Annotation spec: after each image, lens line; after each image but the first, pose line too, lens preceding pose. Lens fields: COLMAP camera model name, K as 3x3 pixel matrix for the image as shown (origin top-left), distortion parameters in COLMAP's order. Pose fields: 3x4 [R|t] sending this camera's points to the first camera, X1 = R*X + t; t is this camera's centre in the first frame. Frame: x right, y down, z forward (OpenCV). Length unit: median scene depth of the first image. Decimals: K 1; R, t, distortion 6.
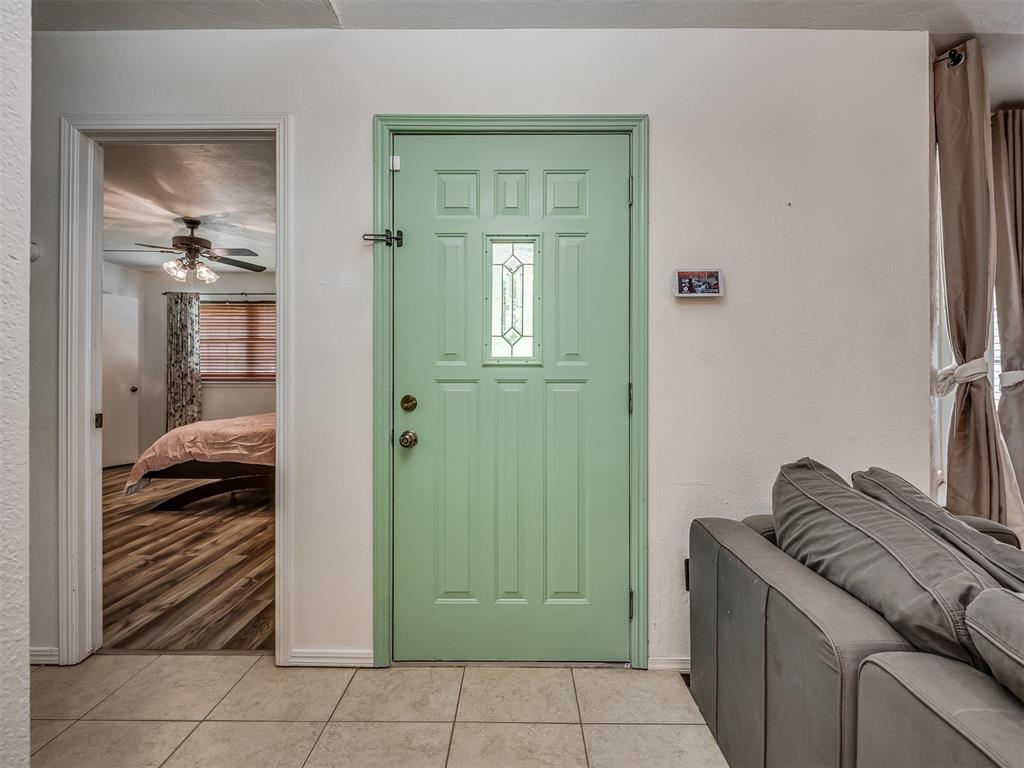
lens RADIAL K [[543.7, 0, 529.9], [0, 543.7, 375.0], [0, 0, 1]] dist [0.000146, -0.001760]
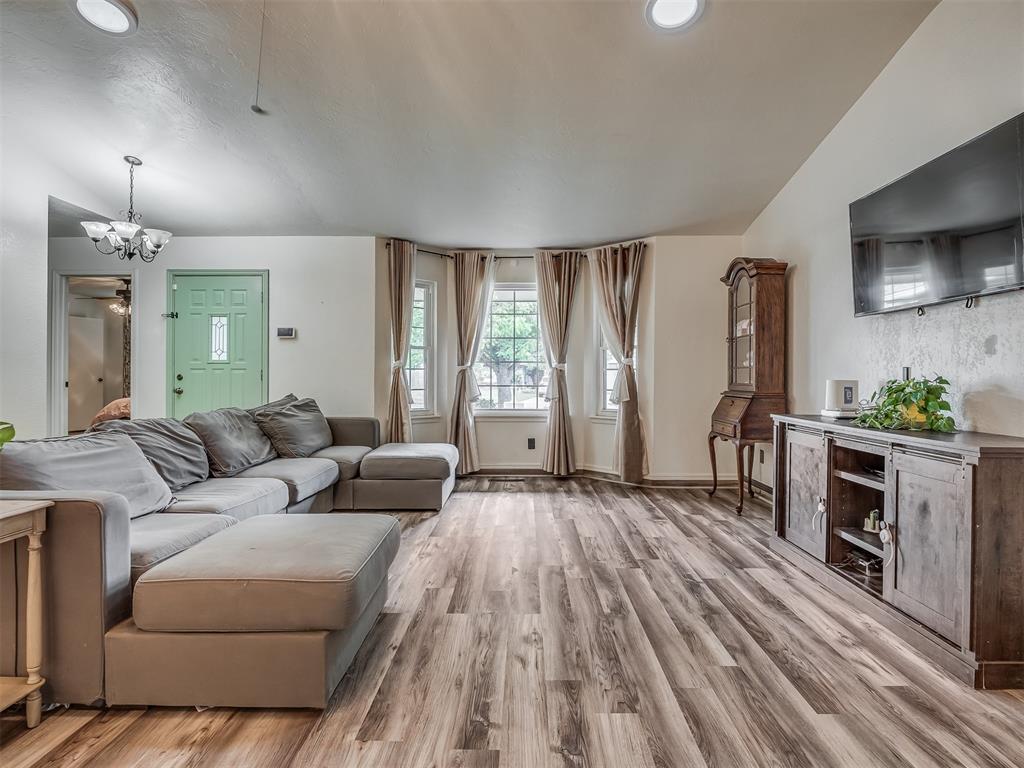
lens RADIAL K [[559.7, 0, 520.3], [0, 559.7, 374.5], [0, 0, 1]] dist [0.001313, -0.013582]
pose [[0.999869, -0.000736, -0.016193, 0.744527], [0.000737, 1.000000, 0.000074, 0.019569], [0.016193, -0.000086, 0.999869, -0.854539]]
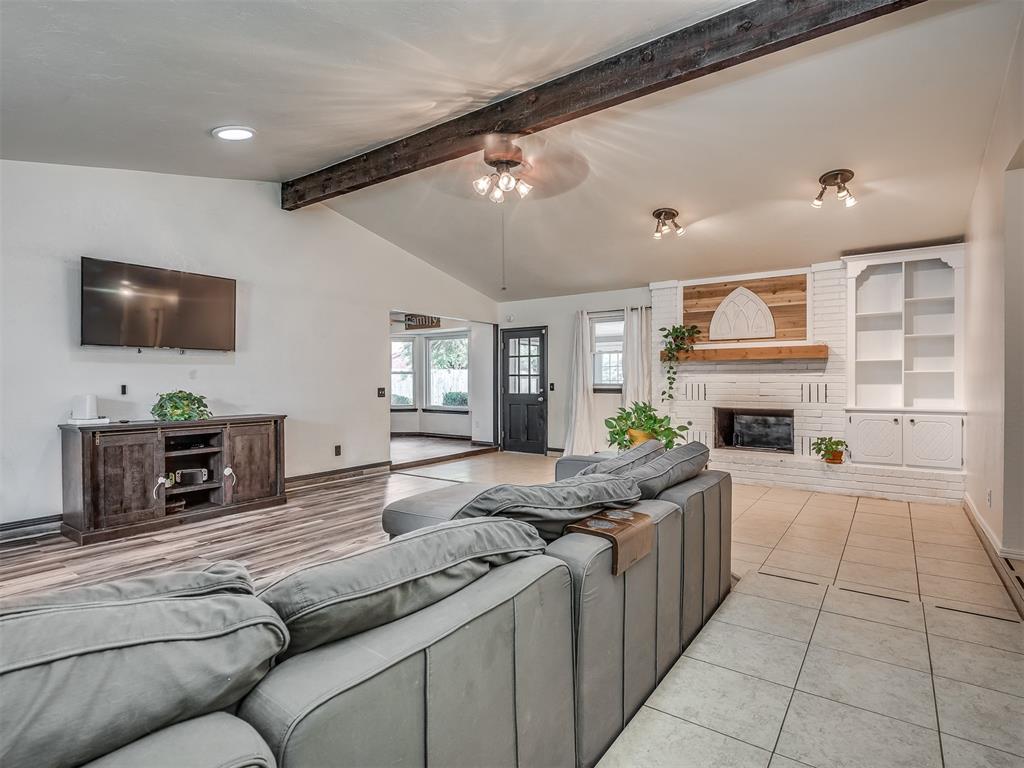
lens RADIAL K [[536.6, 0, 496.1], [0, 536.6, 383.7], [0, 0, 1]] dist [0.002693, -0.000012]
pose [[-0.797176, -0.005723, 0.603720, -0.025525], [-0.003318, 0.999982, 0.005097, -0.000950], [-0.603738, 0.002060, -0.797180, 0.332558]]
